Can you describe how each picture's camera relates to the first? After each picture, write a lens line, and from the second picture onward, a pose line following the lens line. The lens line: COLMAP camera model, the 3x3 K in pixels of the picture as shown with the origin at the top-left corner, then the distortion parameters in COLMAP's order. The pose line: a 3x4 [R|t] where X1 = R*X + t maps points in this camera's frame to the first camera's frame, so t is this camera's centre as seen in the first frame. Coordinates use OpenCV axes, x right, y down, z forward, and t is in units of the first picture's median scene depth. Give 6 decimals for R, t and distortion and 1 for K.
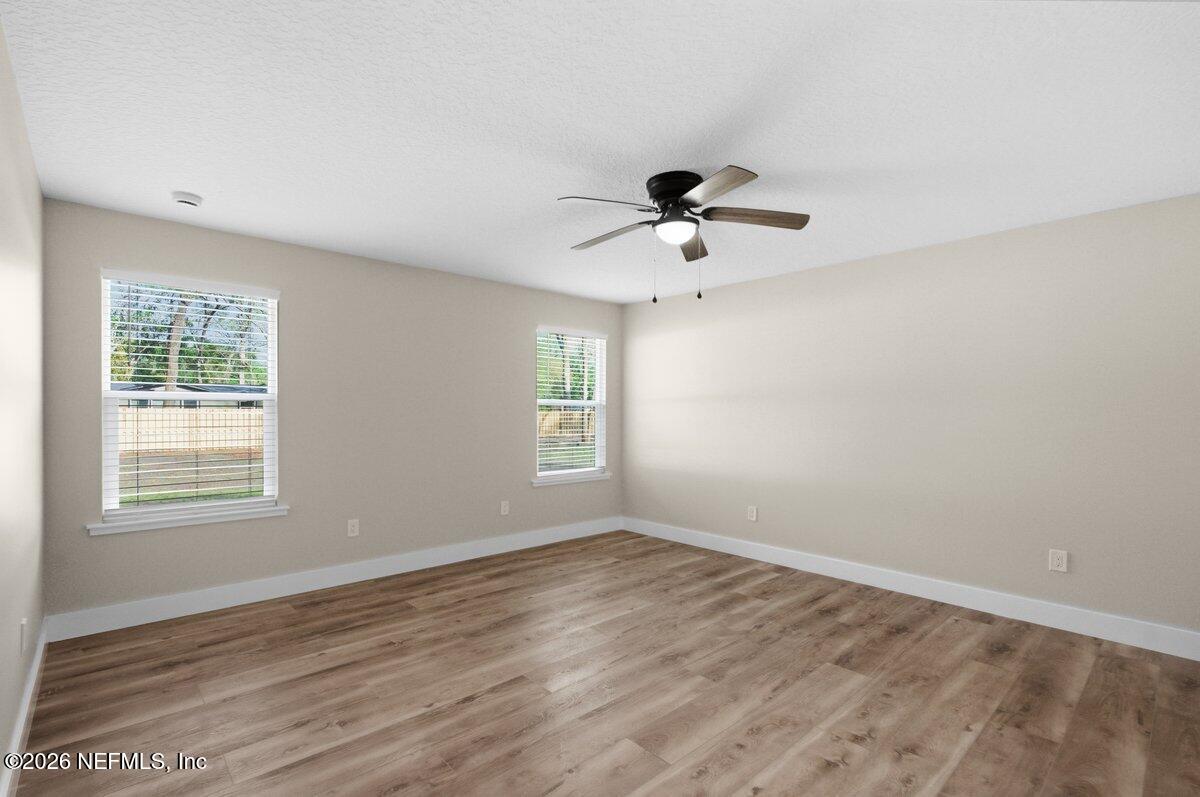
lens RADIAL K [[543.6, 0, 595.5], [0, 543.6, 409.7], [0, 0, 1]] dist [-0.003744, -0.000738]
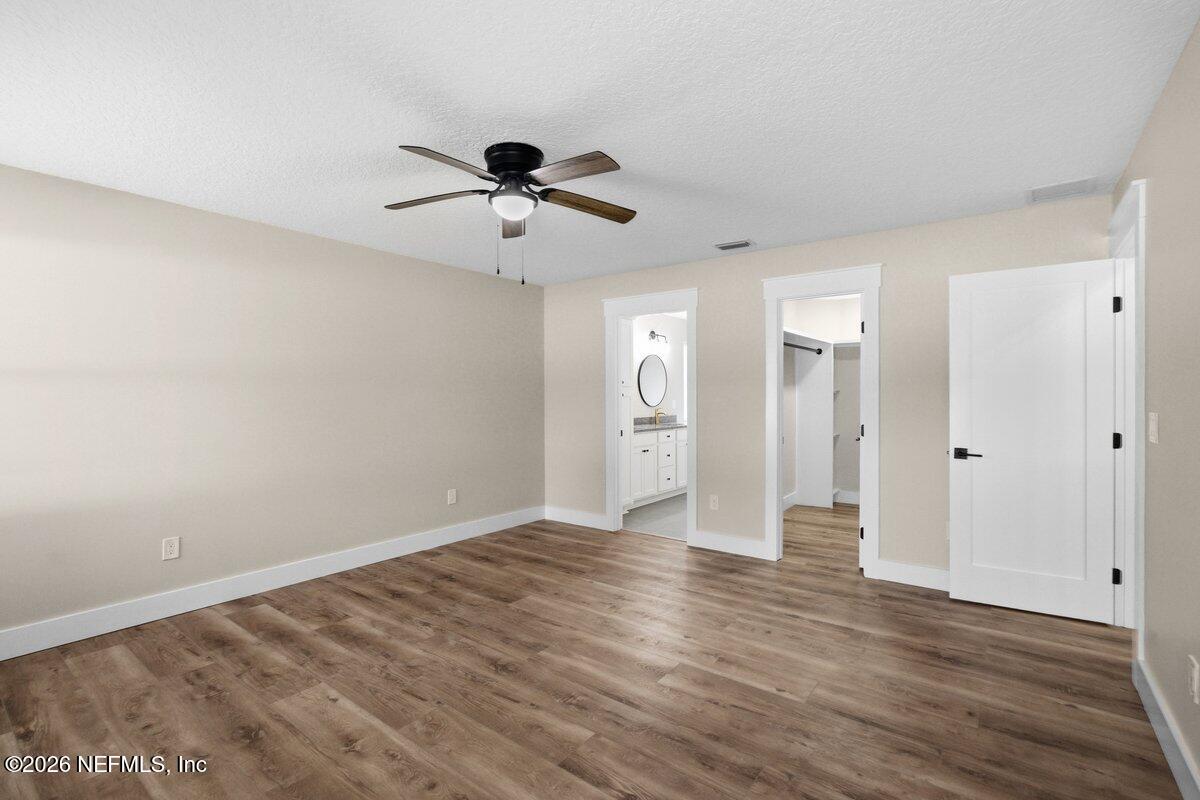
lens RADIAL K [[543.6, 0, 596.3], [0, 543.6, 393.6], [0, 0, 1]] dist [-0.003744, -0.000738]
pose [[-0.185712, 0.001372, 0.982603, -0.695429], [-0.008025, 0.999964, -0.002913, -0.009146], [-0.982571, -0.008427, -0.185694, 0.877055]]
